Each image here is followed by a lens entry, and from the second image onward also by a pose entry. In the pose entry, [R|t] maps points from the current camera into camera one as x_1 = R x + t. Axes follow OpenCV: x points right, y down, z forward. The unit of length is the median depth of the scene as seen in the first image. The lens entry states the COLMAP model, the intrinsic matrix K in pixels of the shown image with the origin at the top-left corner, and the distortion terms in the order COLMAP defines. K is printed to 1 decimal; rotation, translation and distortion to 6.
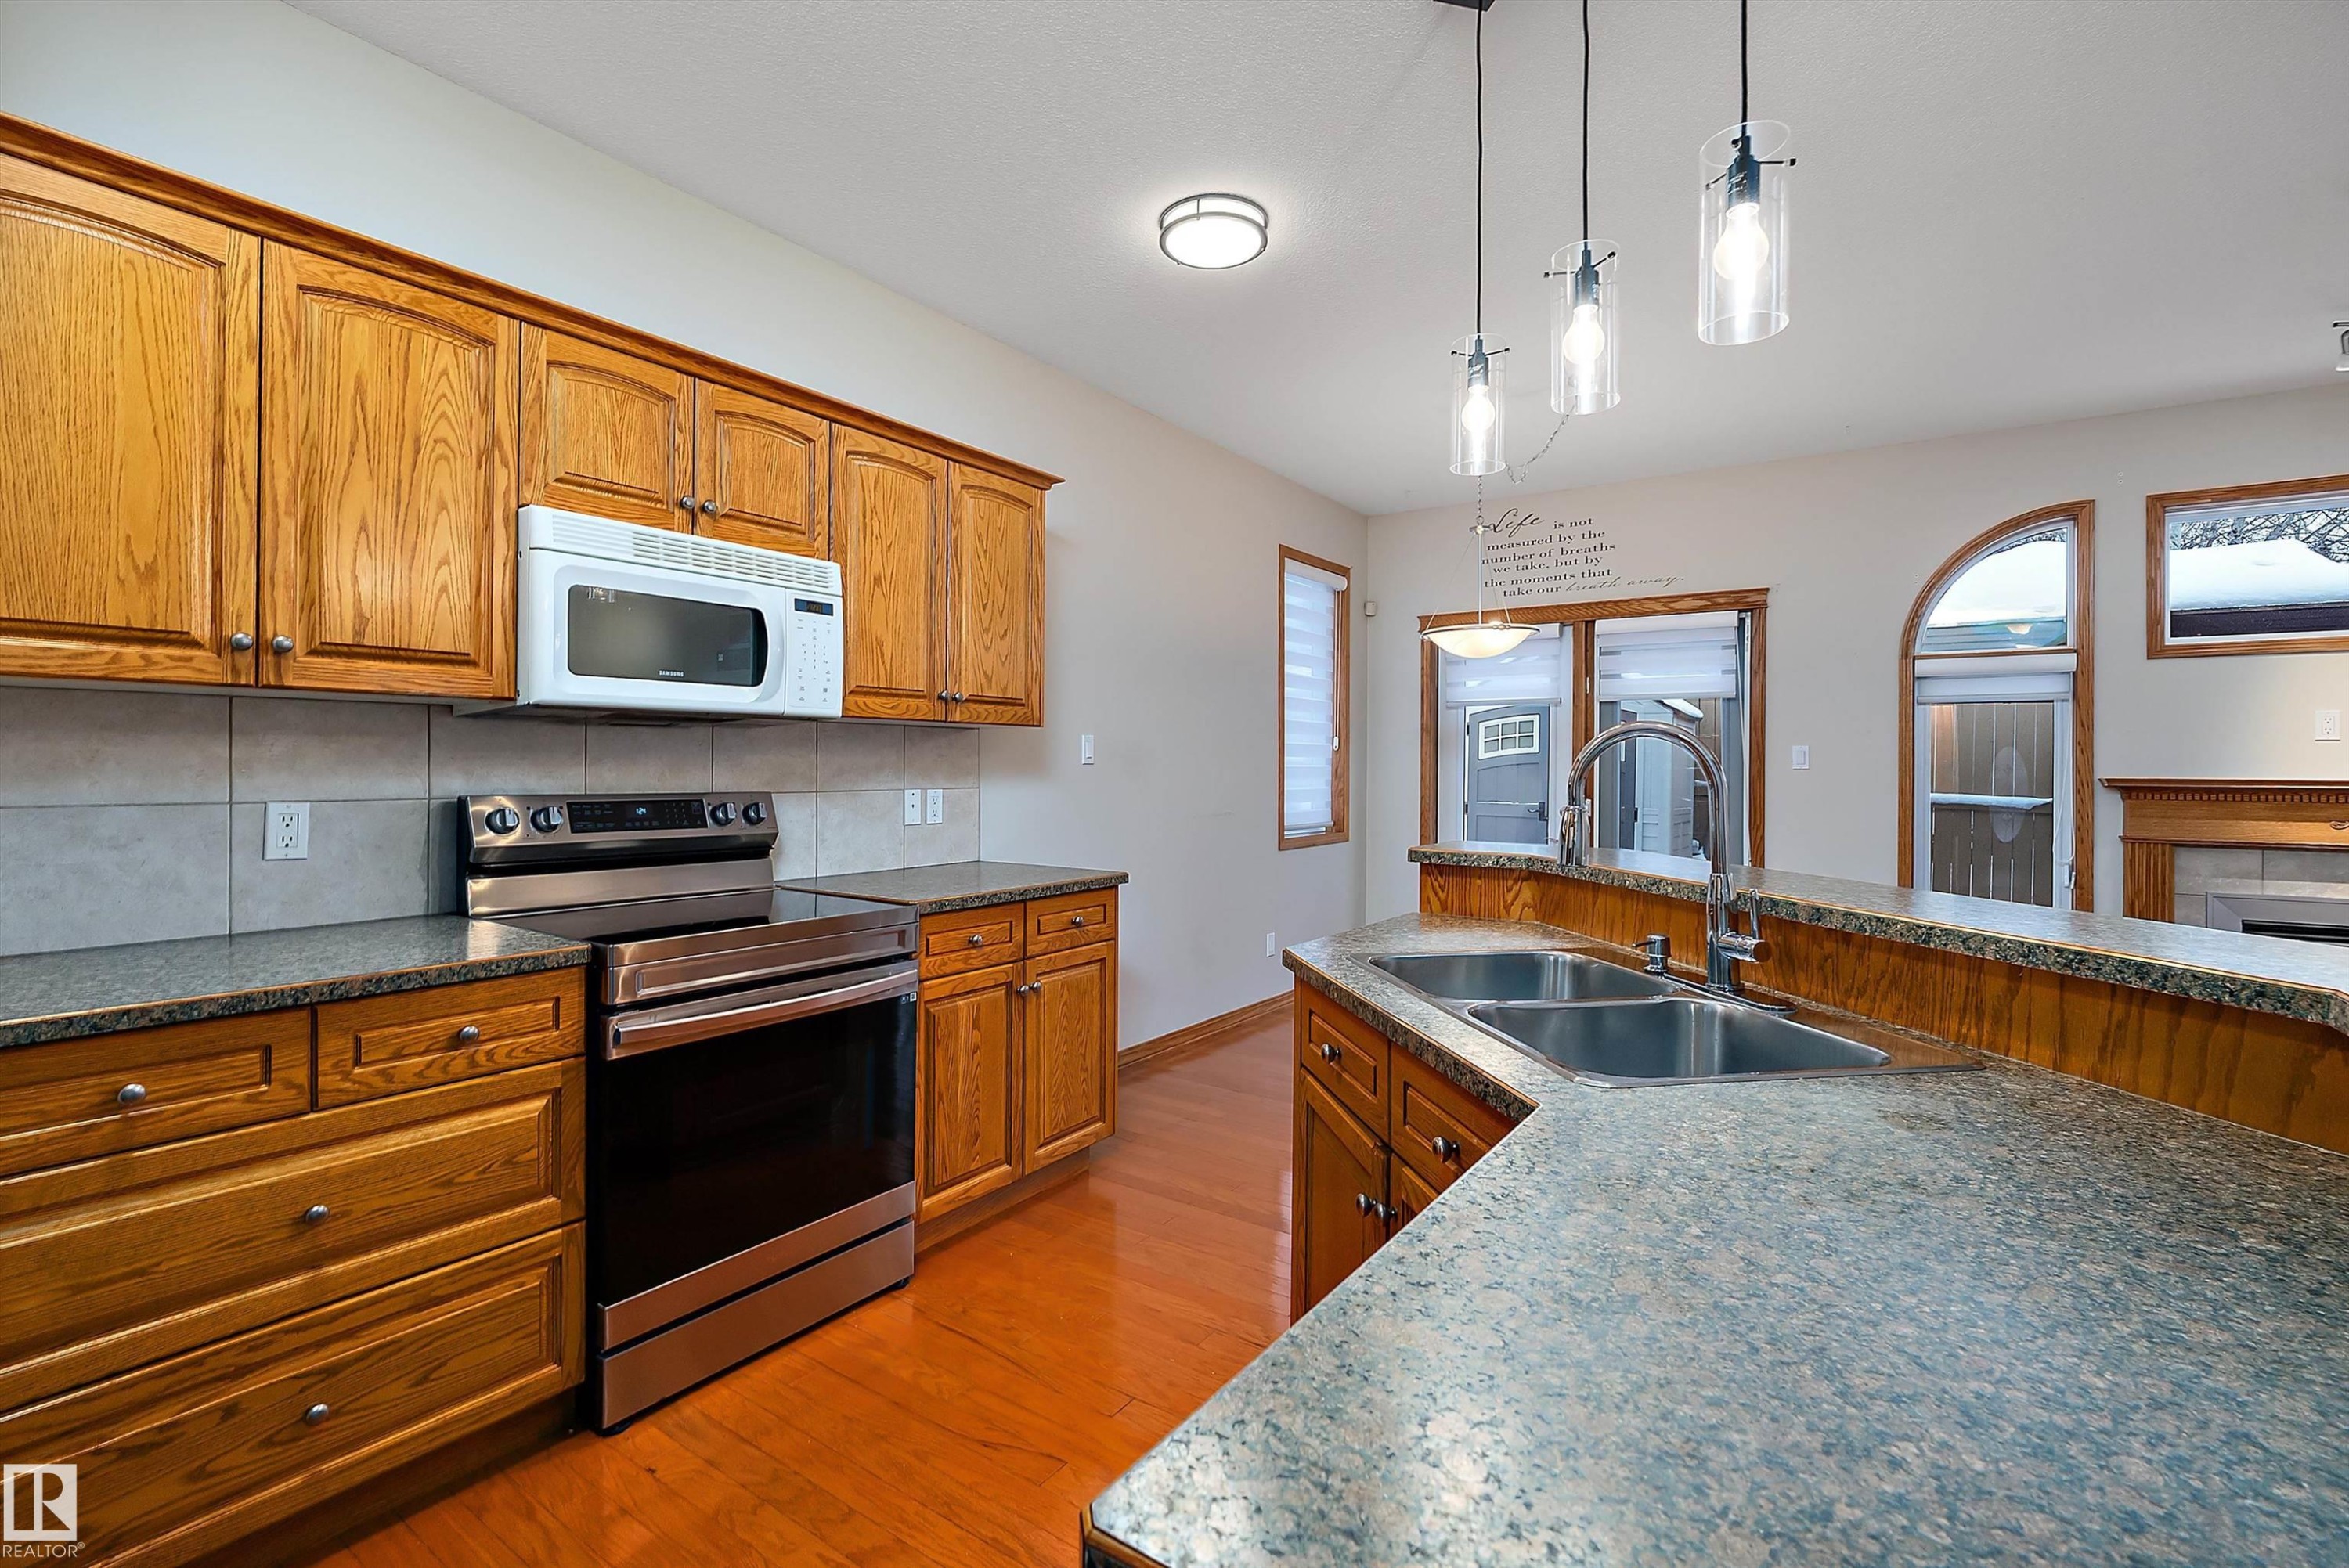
lens RADIAL K [[1056.1, 0, 1161.5], [0, 1056.1, 765.6], [0, 0, 1]] dist [-0.006972, 0.000436]
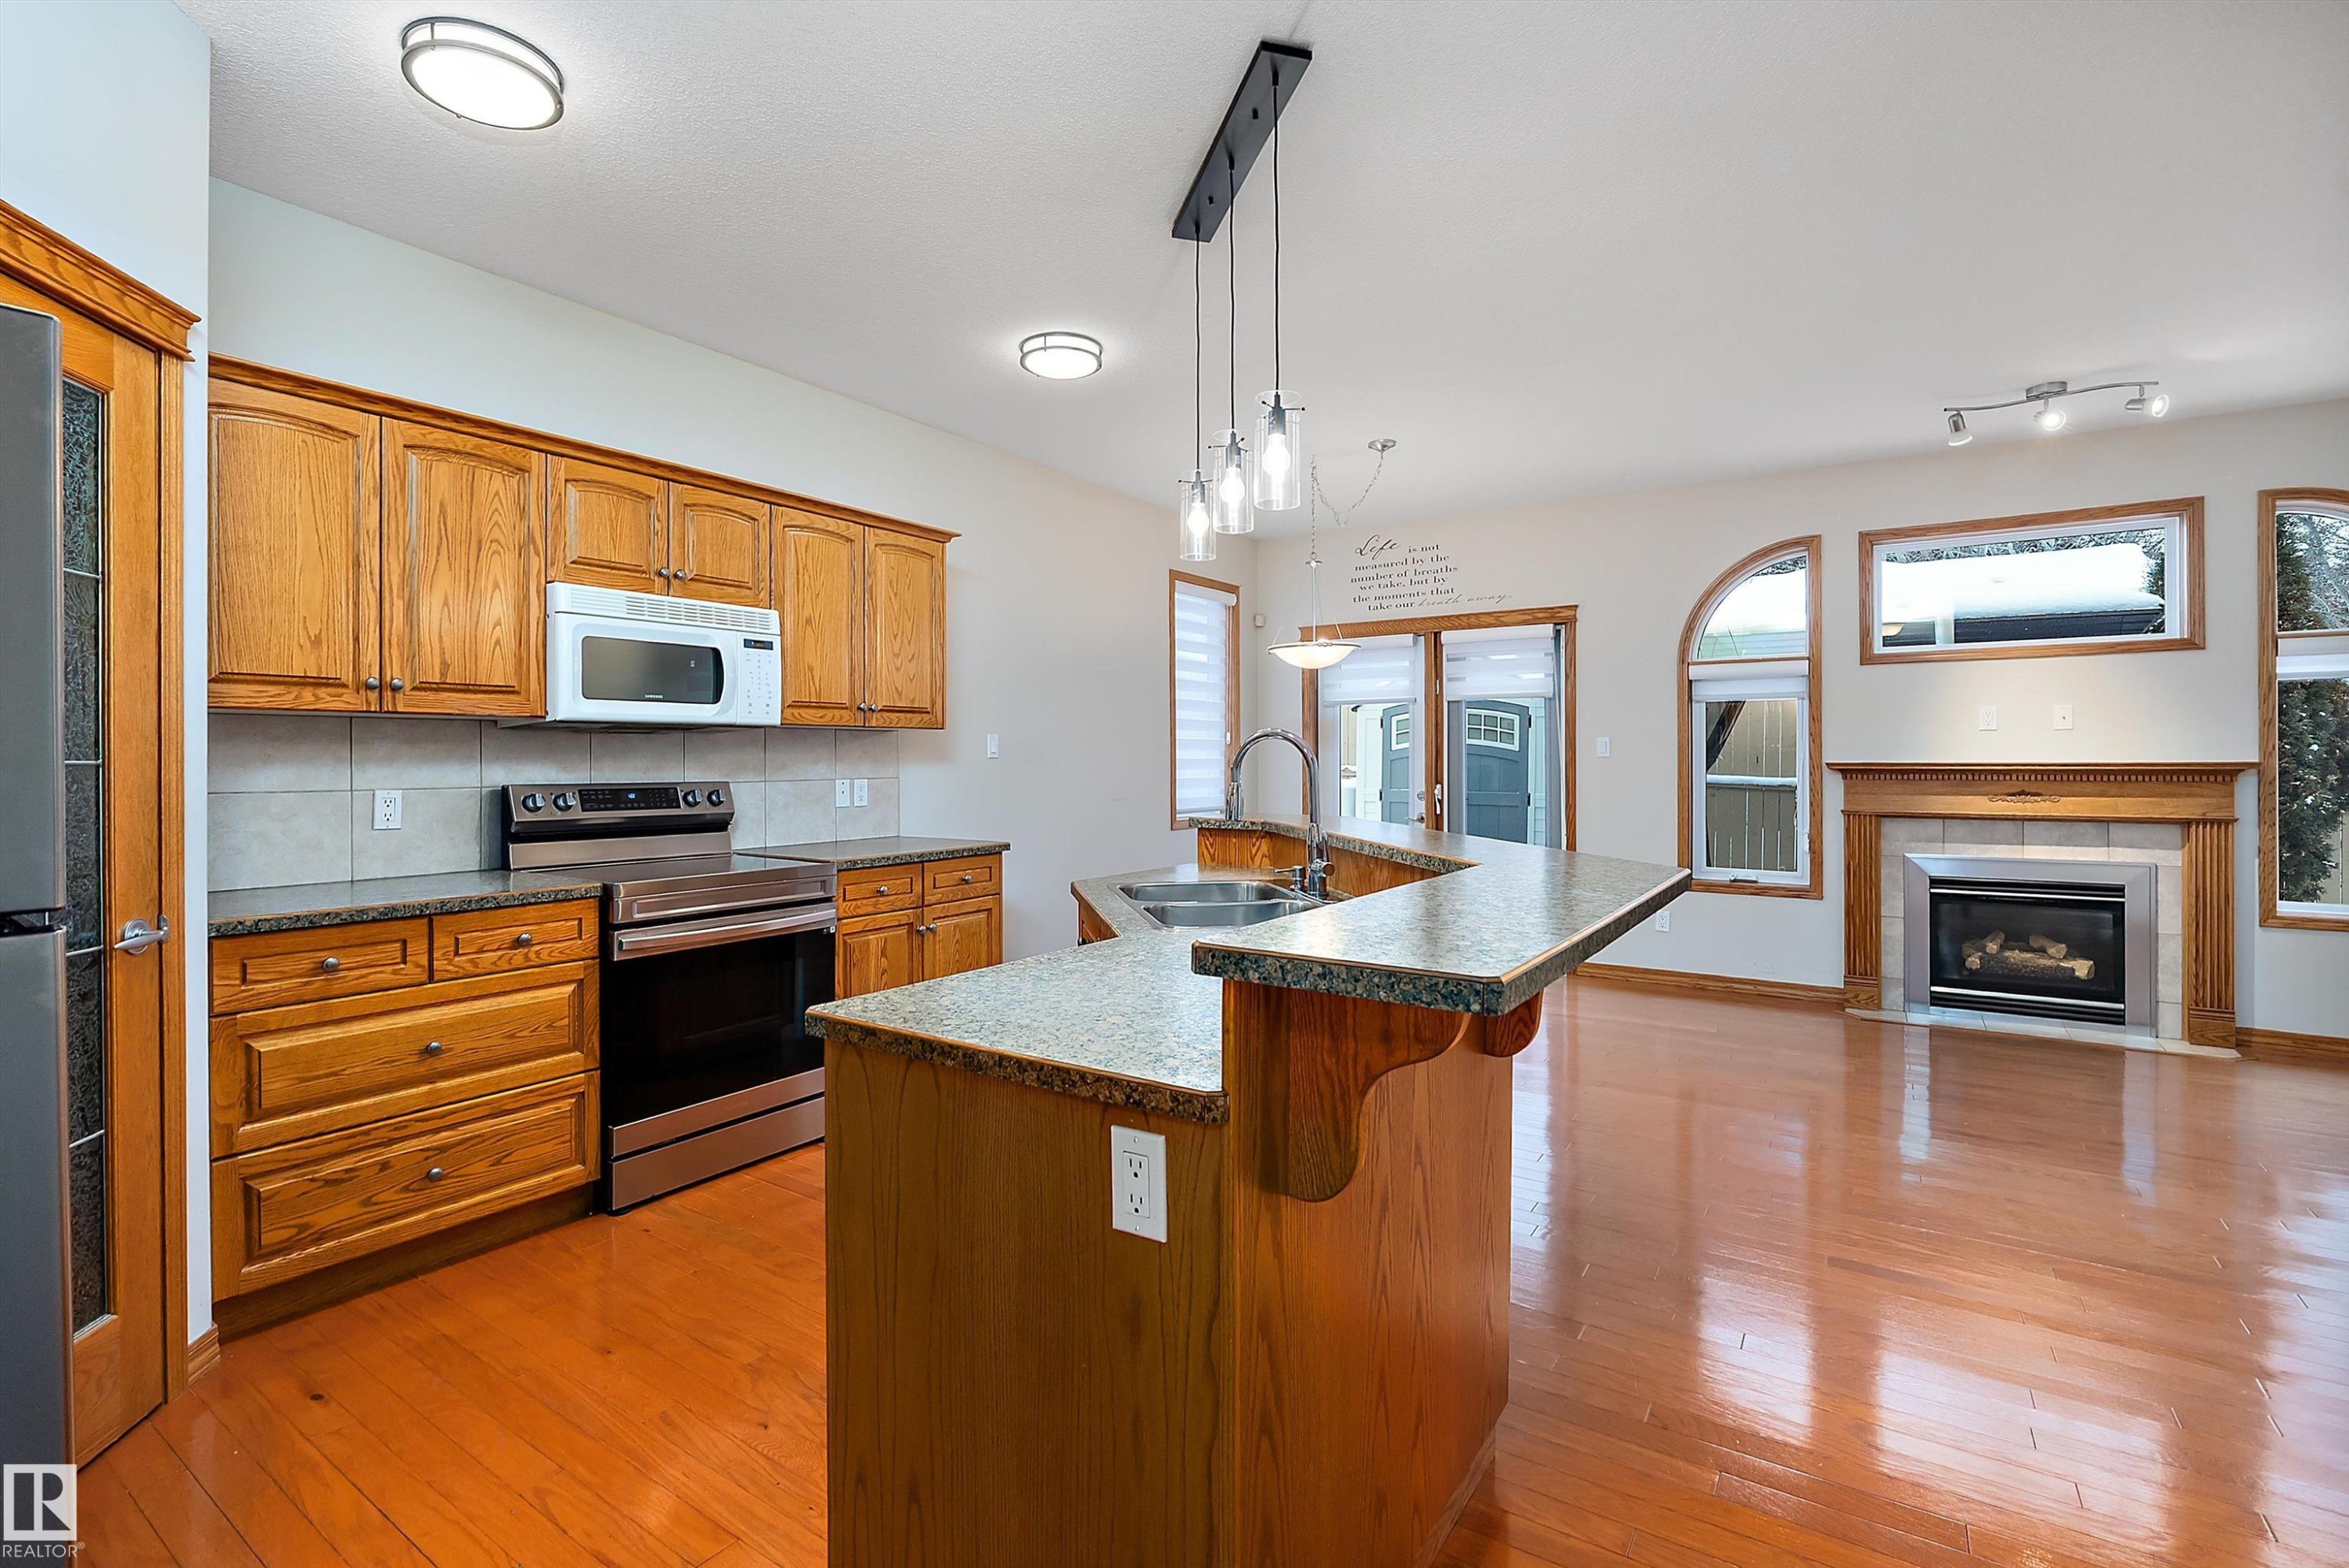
lens RADIAL K [[1062.6, 0, 1156.8], [0, 1062.6, 757.6], [0, 0, 1]] dist [-0.008009, 0.001080]
pose [[0.999839, -0.008602, 0.015755, 0.150094], [0.008611, 0.999963, -0.000502, 0.000207], [-0.015750, 0.000638, 0.999876, -0.349162]]
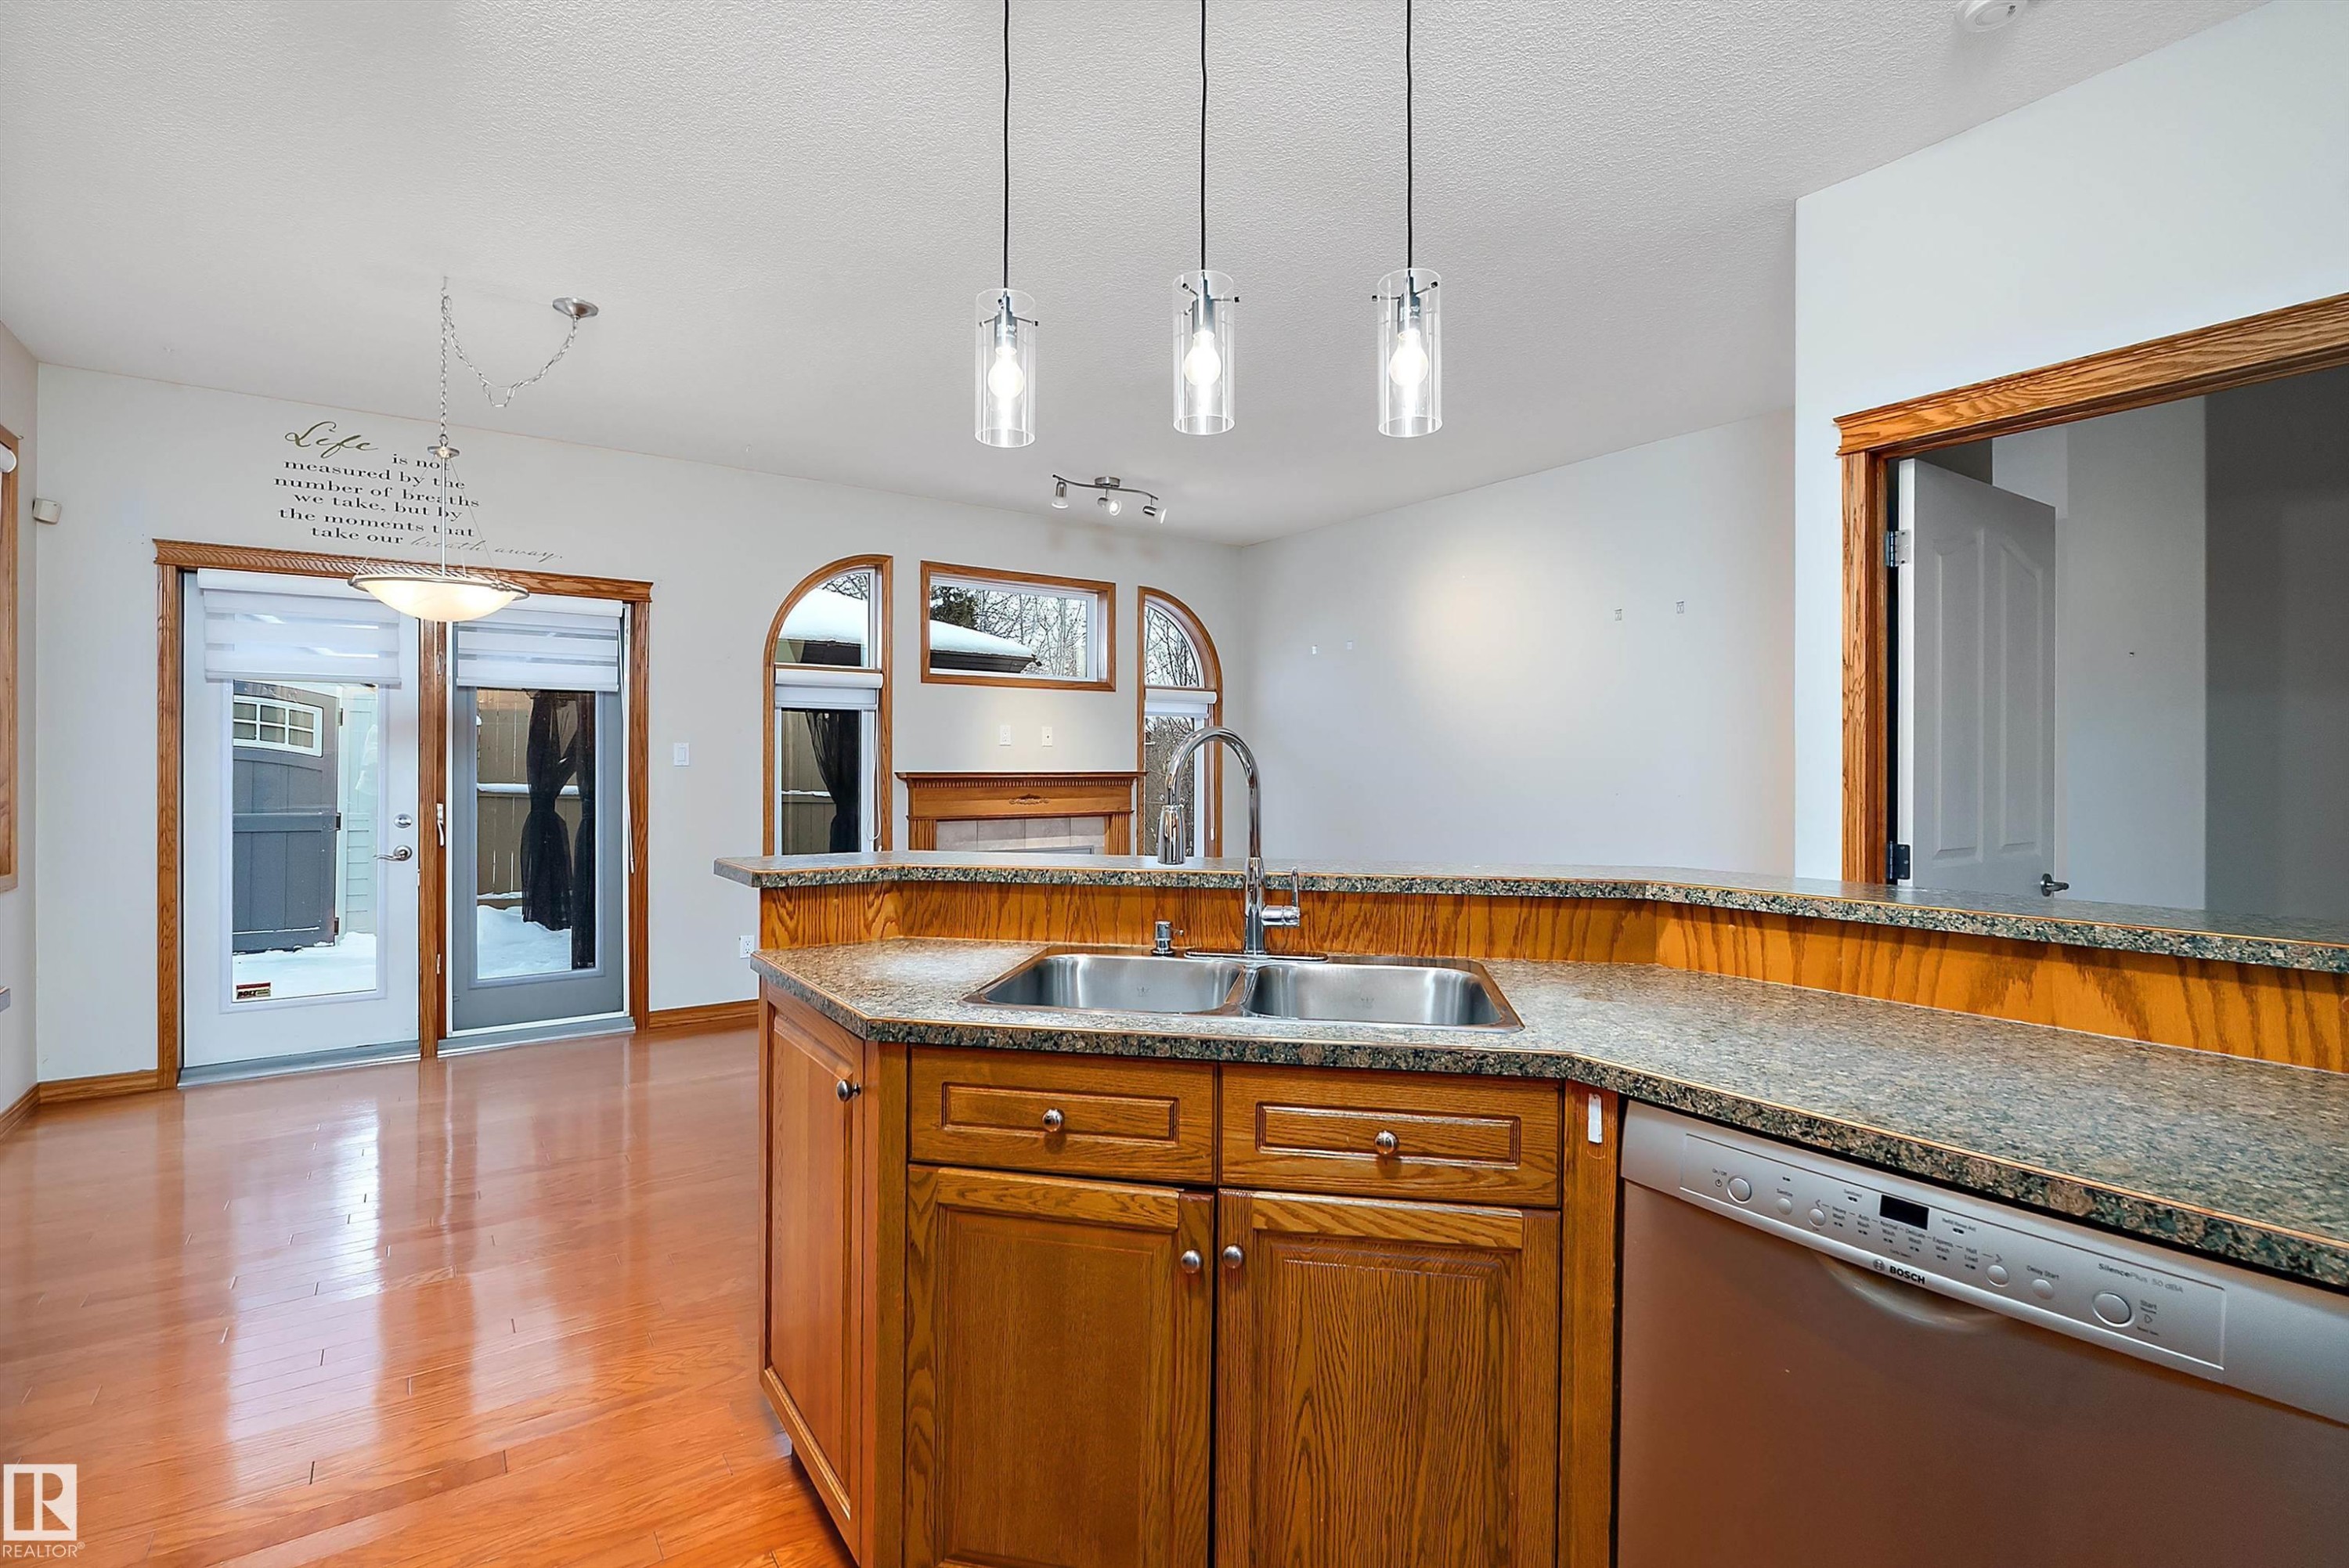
lens RADIAL K [[1062.6, 0, 1156.8], [0, 1062.6, 757.6], [0, 0, 1]] dist [-0.008009, 0.001080]
pose [[0.344704, 0.002582, 0.938708, -0.357058], [-0.000250, 0.999996, -0.002658, -0.003884], [-0.938711, 0.000681, 0.344703, 0.389649]]
